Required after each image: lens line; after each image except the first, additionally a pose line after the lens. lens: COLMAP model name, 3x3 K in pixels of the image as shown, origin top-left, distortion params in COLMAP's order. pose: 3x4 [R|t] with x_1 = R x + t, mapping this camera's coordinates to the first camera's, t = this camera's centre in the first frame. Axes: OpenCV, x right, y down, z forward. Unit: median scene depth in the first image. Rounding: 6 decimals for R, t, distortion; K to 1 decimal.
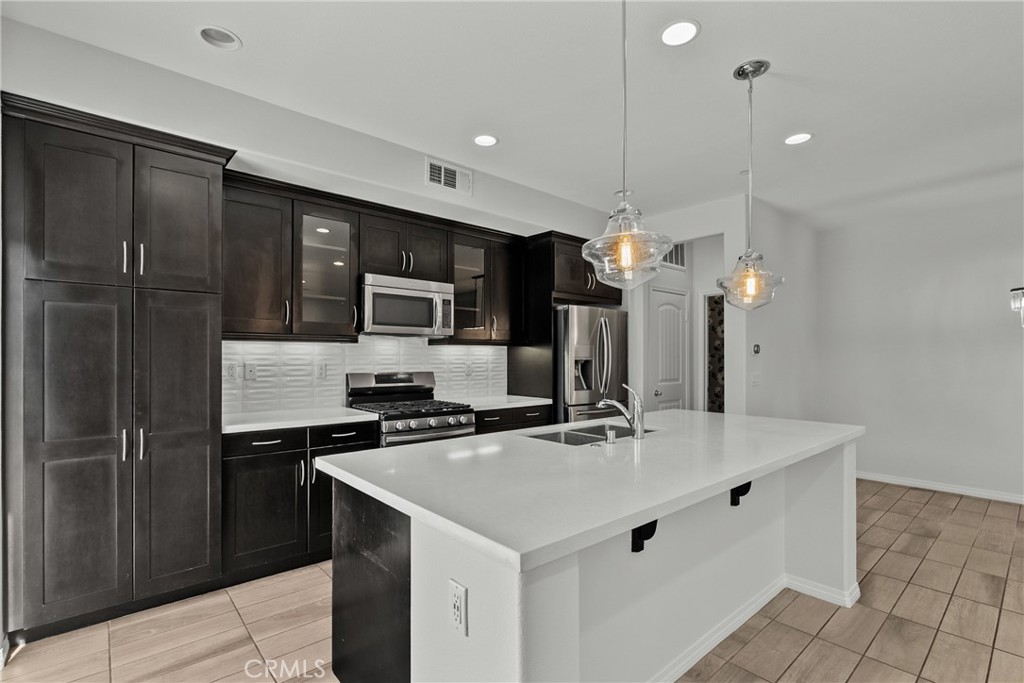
lens RADIAL K [[470.5, 0, 504.7], [0, 470.5, 356.2], [0, 0, 1]] dist [-0.002942, 0.000303]
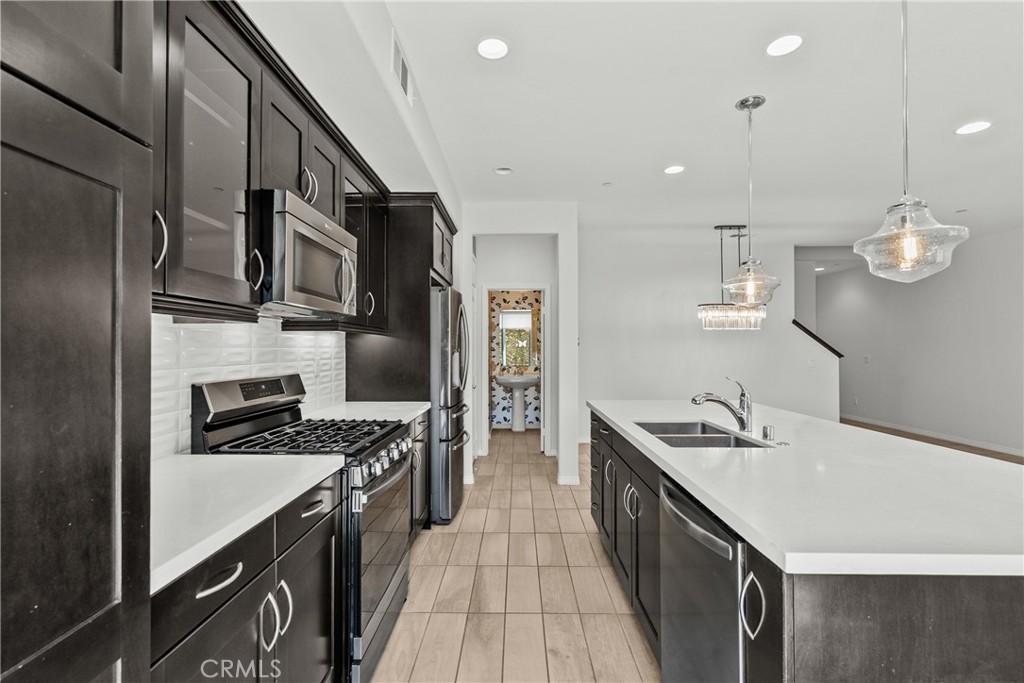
lens RADIAL K [[464.9, 0, 507.9], [0, 464.9, 344.1], [0, 0, 1]] dist [-0.006809, 0.003778]
pose [[0.666665, 0.005671, 0.745336, -0.509381], [-0.000136, 0.999972, -0.007487, -0.001299], [-0.745358, 0.004890, 0.666647, 0.470712]]
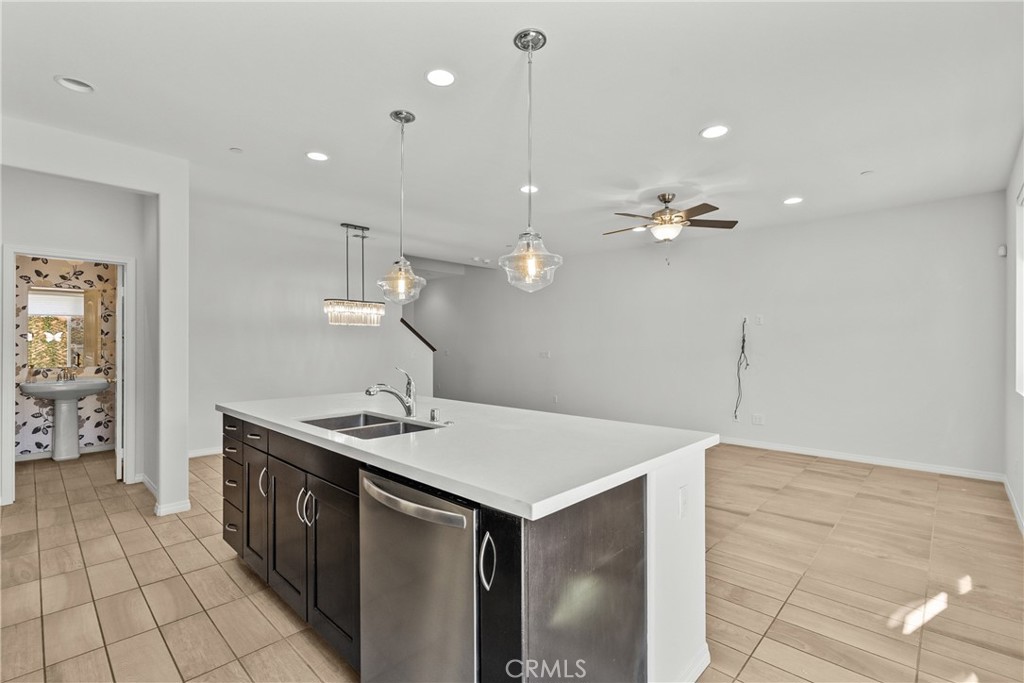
lens RADIAL K [[464.9, 0, 507.9], [0, 464.9, 344.1], [0, 0, 1]] dist [-0.006809, 0.003778]
pose [[-0.094726, 0.000738, 0.995503, -0.523635], [-0.002455, 0.999997, -0.000974, 0.005299], [-0.995500, -0.002537, -0.094723, 0.574557]]
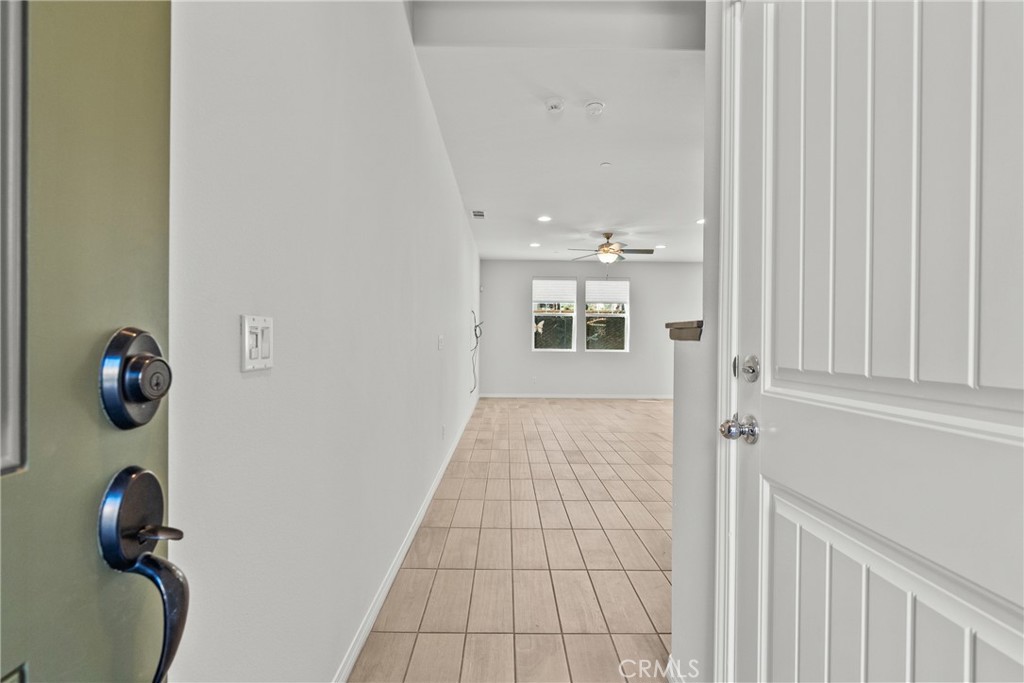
lens RADIAL K [[464.9, 0, 507.9], [0, 464.9, 344.1], [0, 0, 1]] dist [-0.006809, 0.003778]
pose [[-0.648160, -0.002786, -0.761499, 2.604998], [-0.009439, 0.999946, 0.004376, 0.055151], [0.761445, 0.010024, -0.648151, 0.990684]]
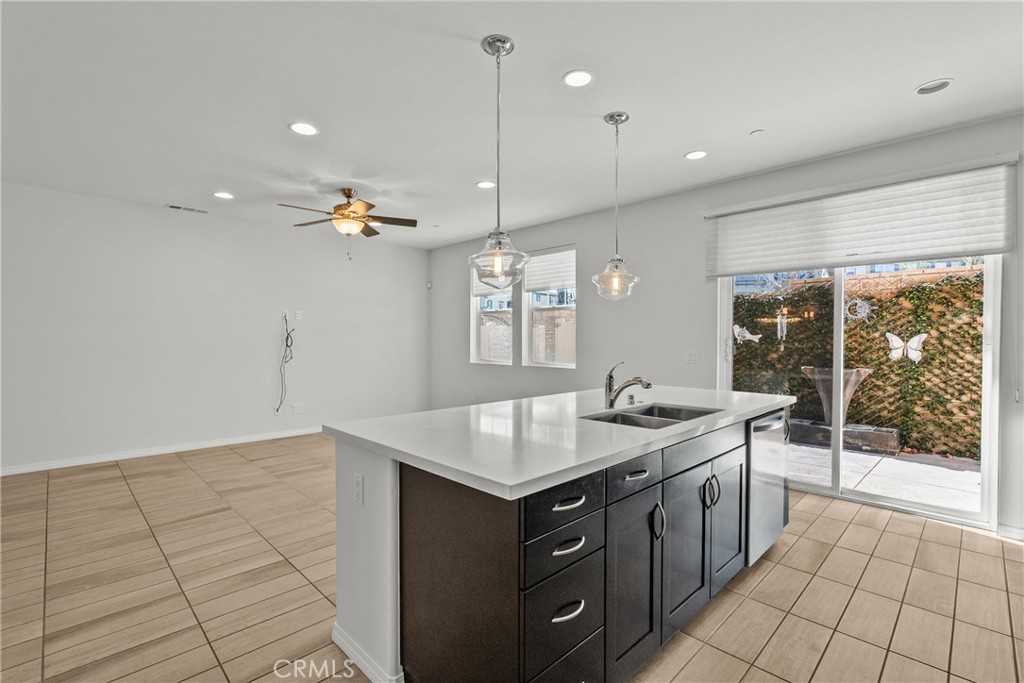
lens RADIAL K [[464.9, 0, 507.9], [0, 464.9, 344.1], [0, 0, 1]] dist [-0.006809, 0.003778]
pose [[-0.997689, -0.000419, -0.067938, 0.393700], [-0.001136, 0.999944, 0.010522, 0.004803], [0.067930, 0.010575, -0.997634, 1.369545]]
